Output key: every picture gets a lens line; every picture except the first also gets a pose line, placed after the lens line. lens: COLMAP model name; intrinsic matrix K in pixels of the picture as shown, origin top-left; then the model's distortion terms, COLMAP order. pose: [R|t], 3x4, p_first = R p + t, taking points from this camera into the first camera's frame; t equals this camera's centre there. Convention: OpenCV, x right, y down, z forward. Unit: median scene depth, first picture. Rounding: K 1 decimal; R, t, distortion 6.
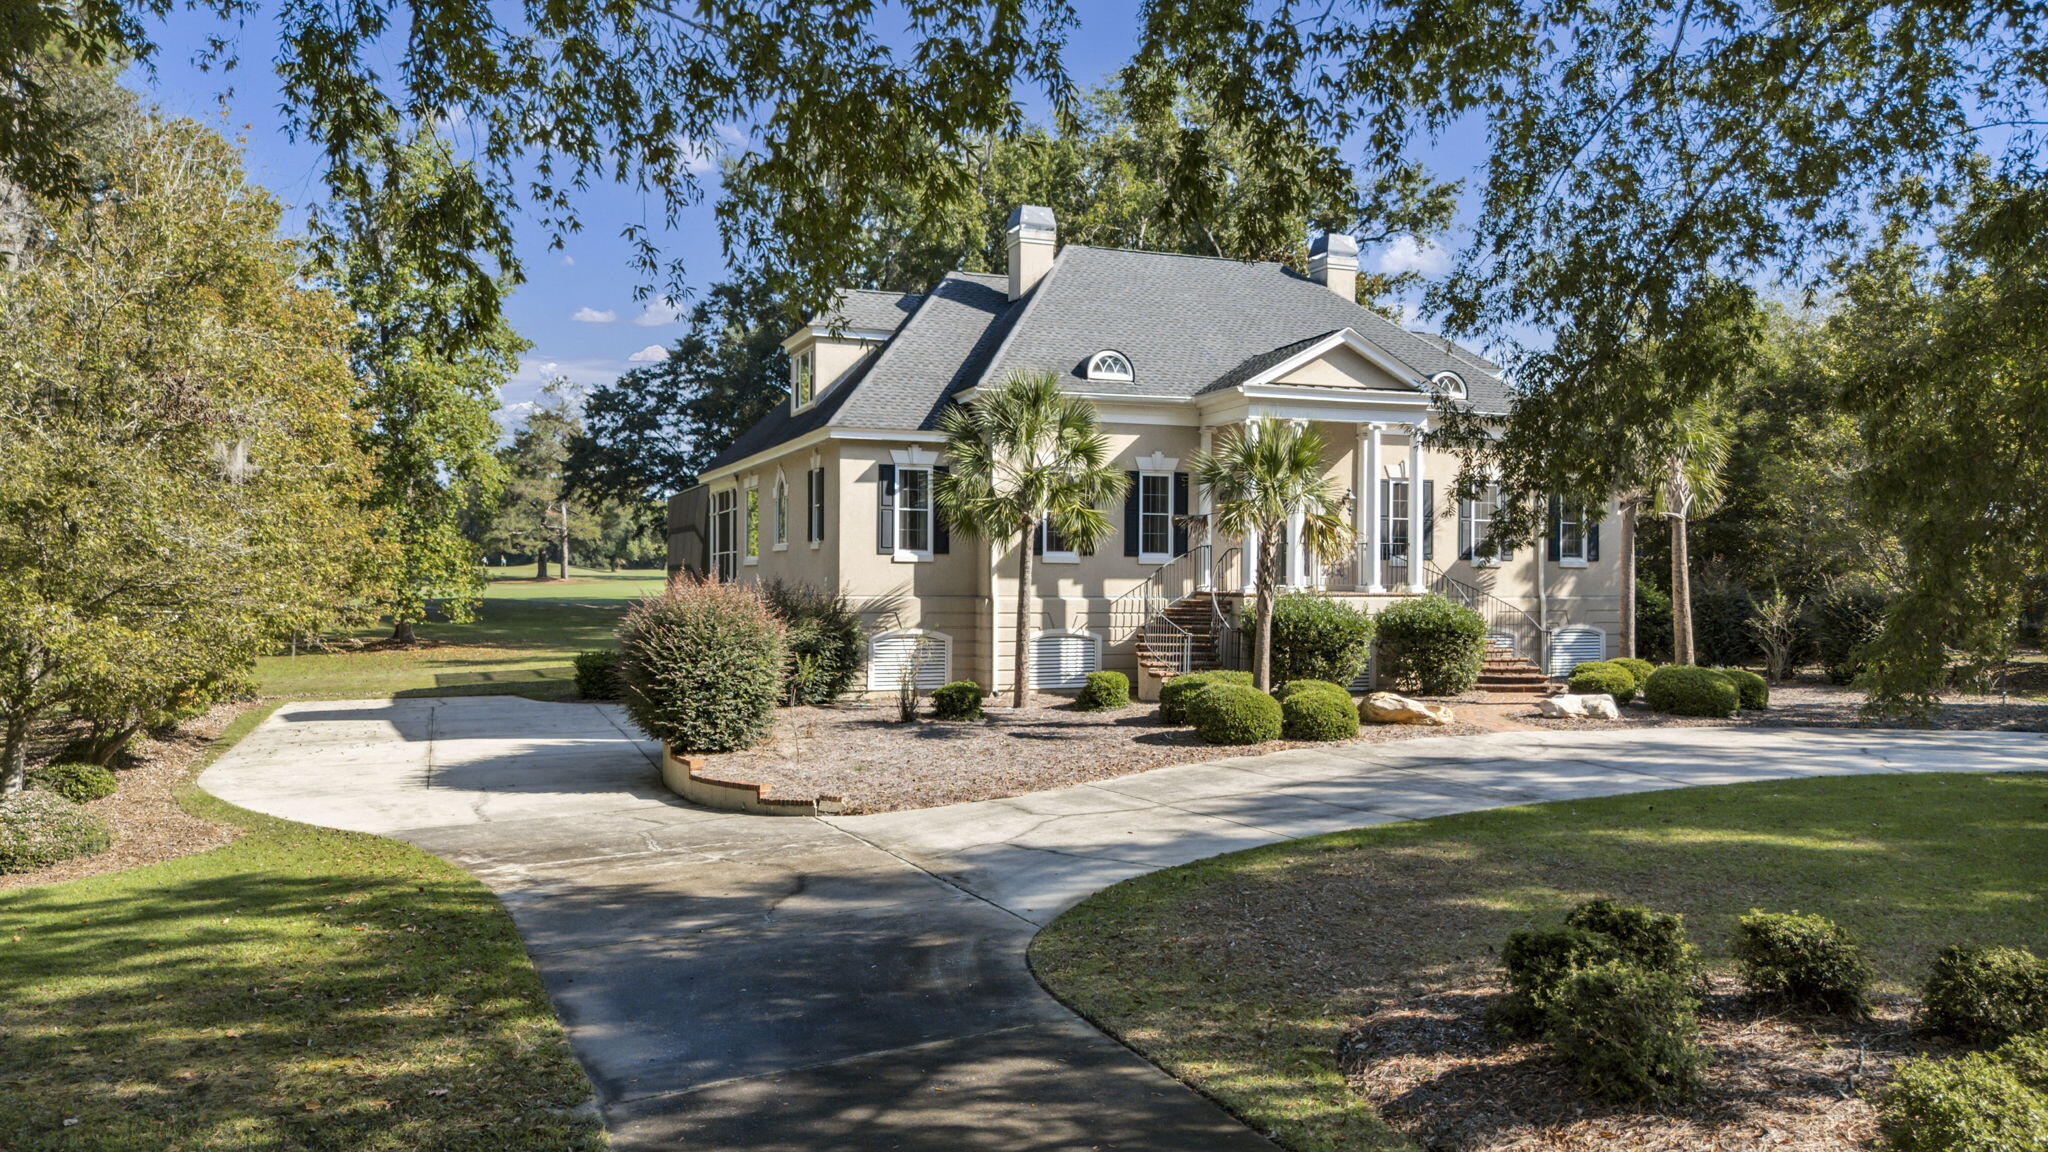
lens RADIAL K [[1561.2, 0, 1027.9], [0, 1561.2, 560.4], [0, 0, 1]] dist [0.148168, -0.006584]
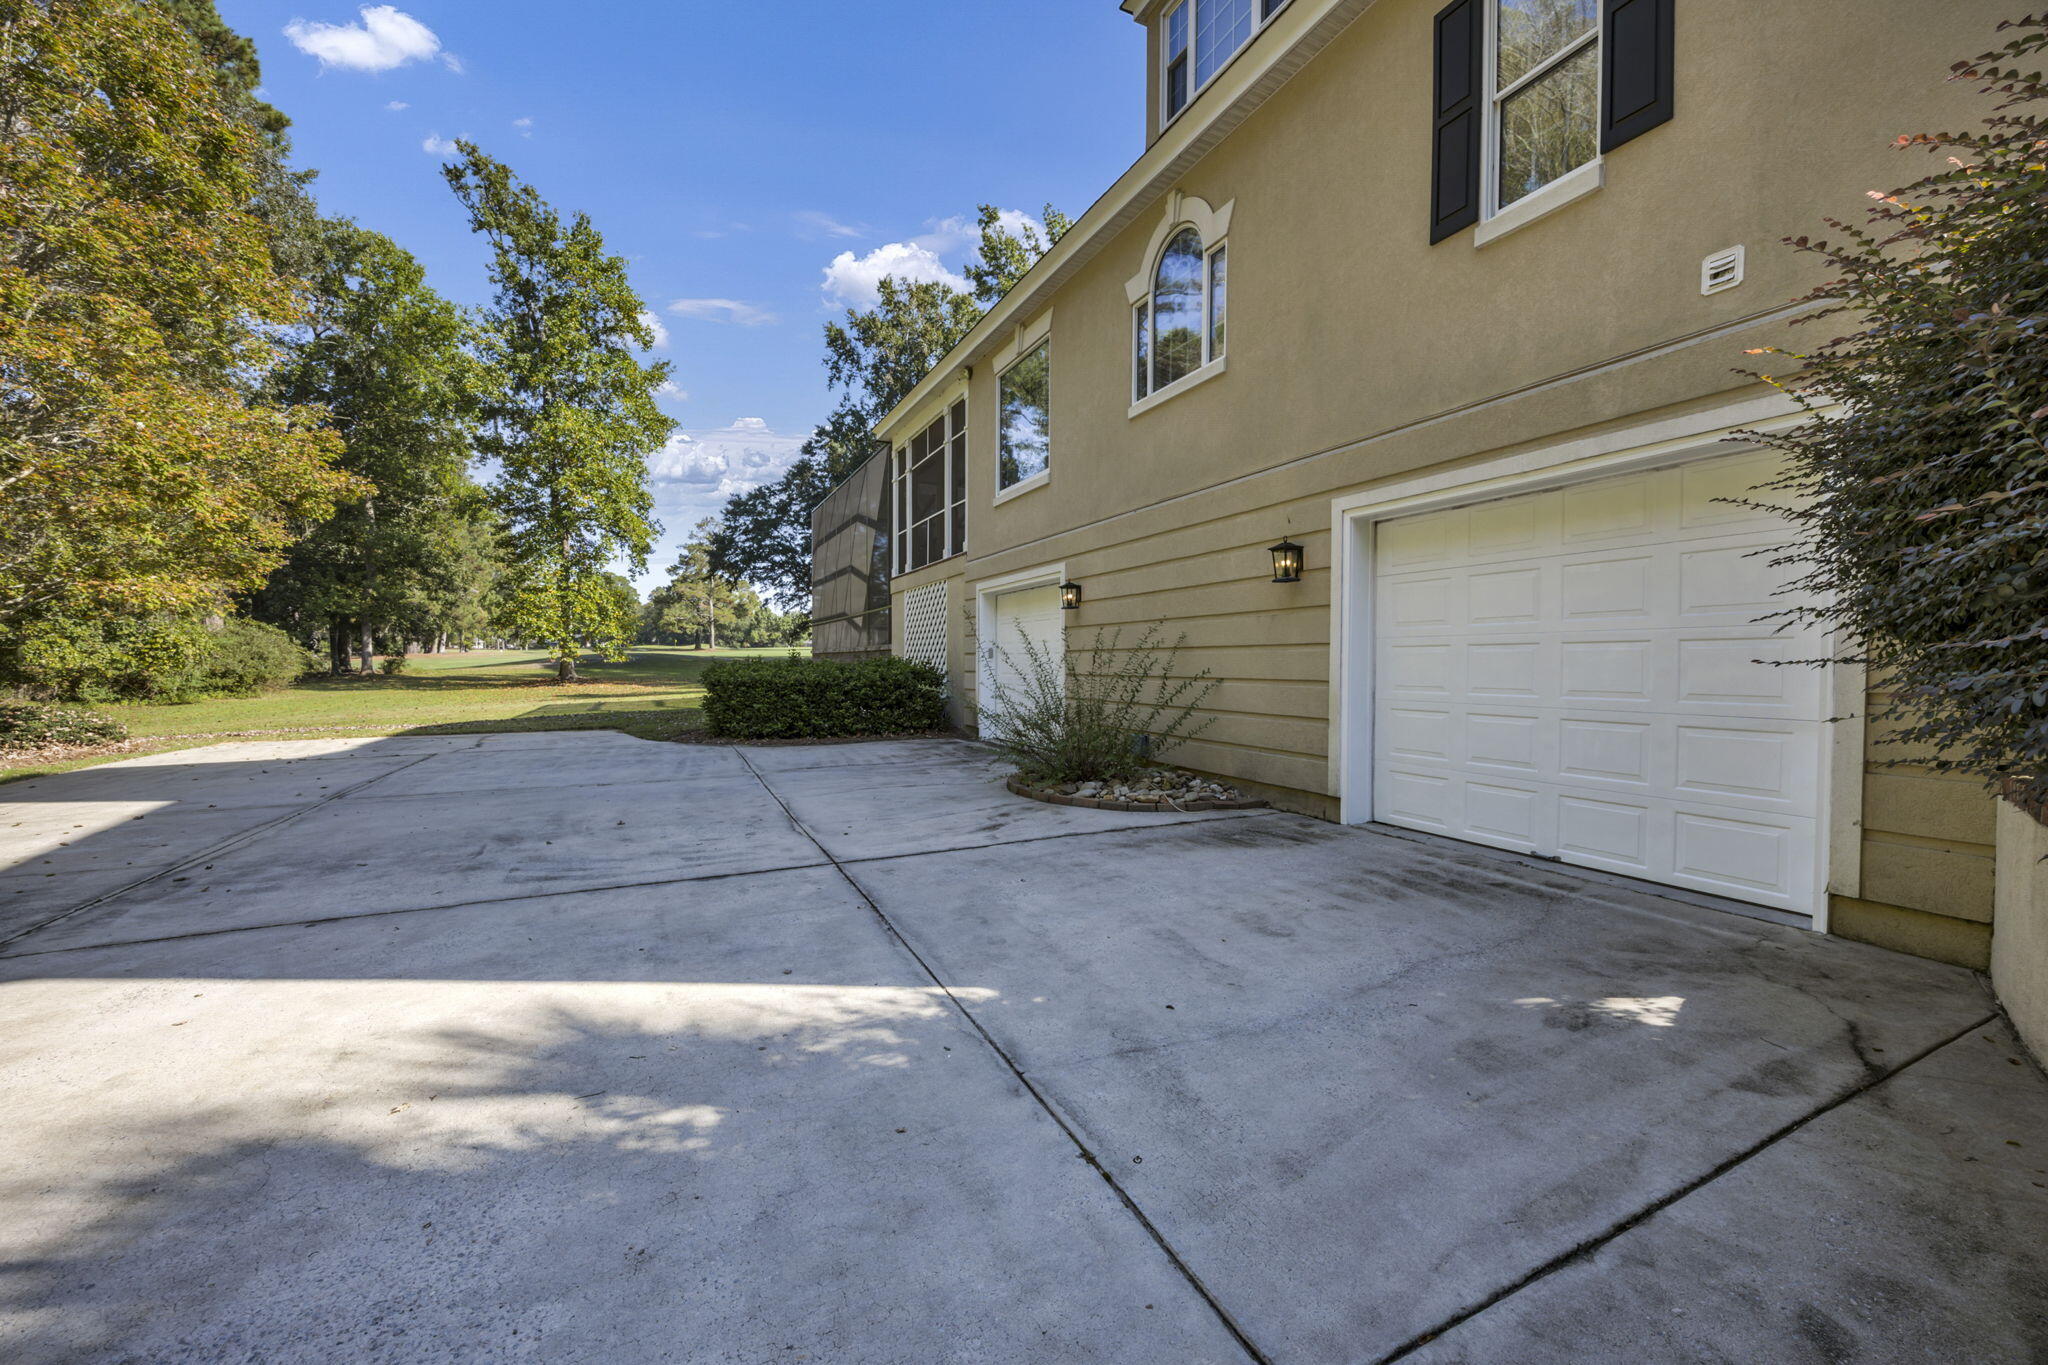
lens RADIAL K [[796.3, 0, 1020.3], [0, 796.3, 679.2], [0, 0, 1]] dist [0.017095, 0.000351]
pose [[0.996836, 0.001538, 0.079474, -0.251854], [-0.004126, 0.999466, 0.032420, 0.070586], [-0.079381, -0.032645, 0.996310, 0.911467]]
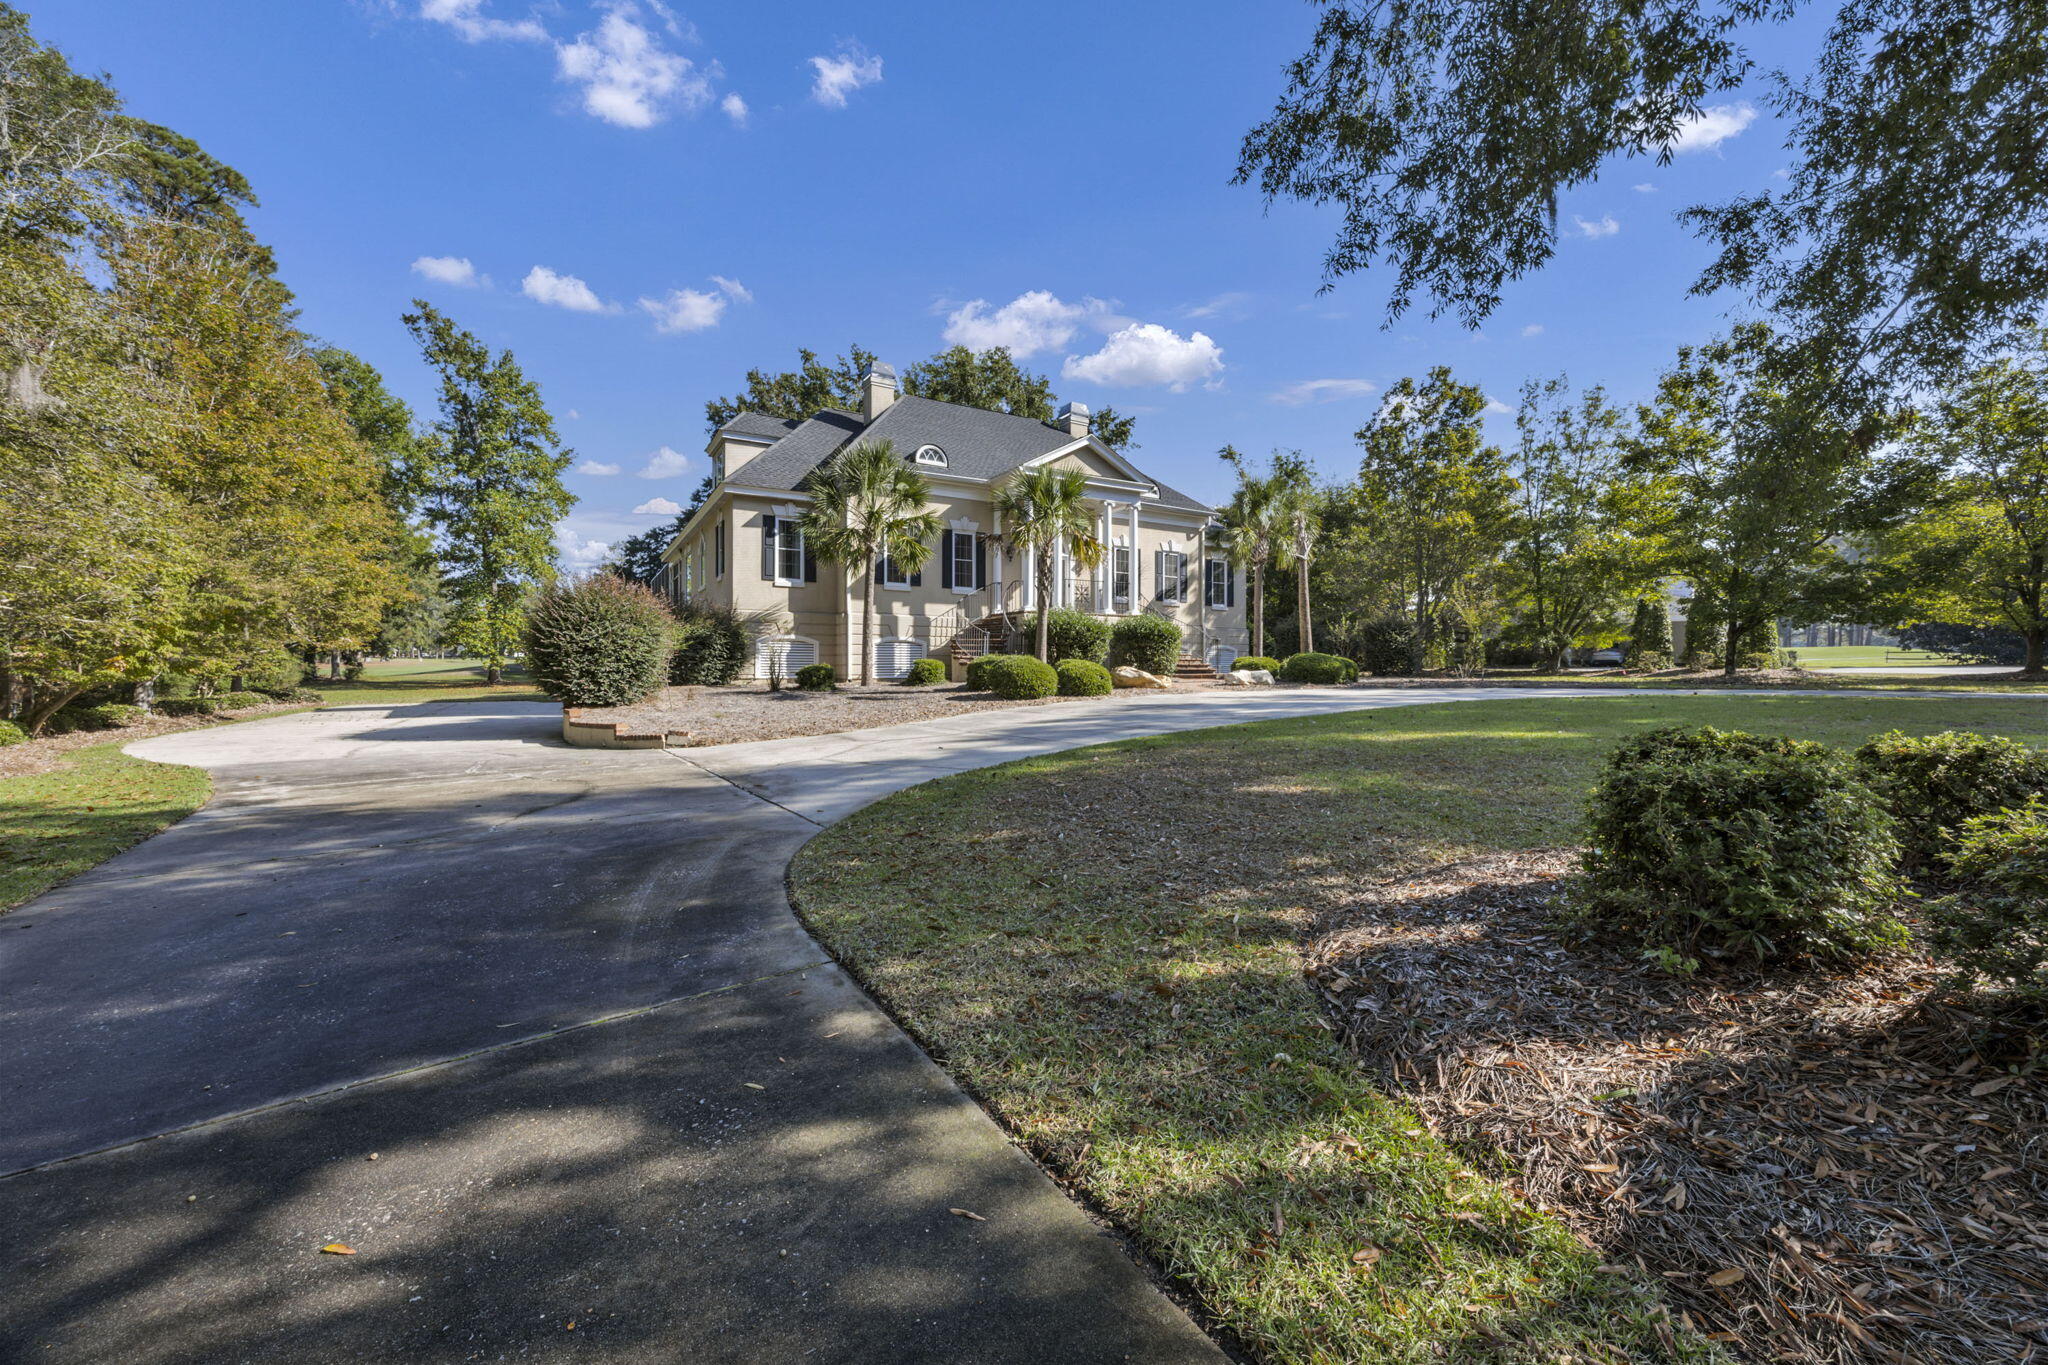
lens RADIAL K [[796.3, 0, 1023.8], [0, 796.3, 681.2], [0, 0, 1]] dist [0.017095, 0.000351]
pose [[0.987512, -0.001729, 0.157532, 0.021111], [-0.002103, 0.999706, 0.024157, 0.068195], [-0.157527, -0.024187, 0.987218, 0.267391]]
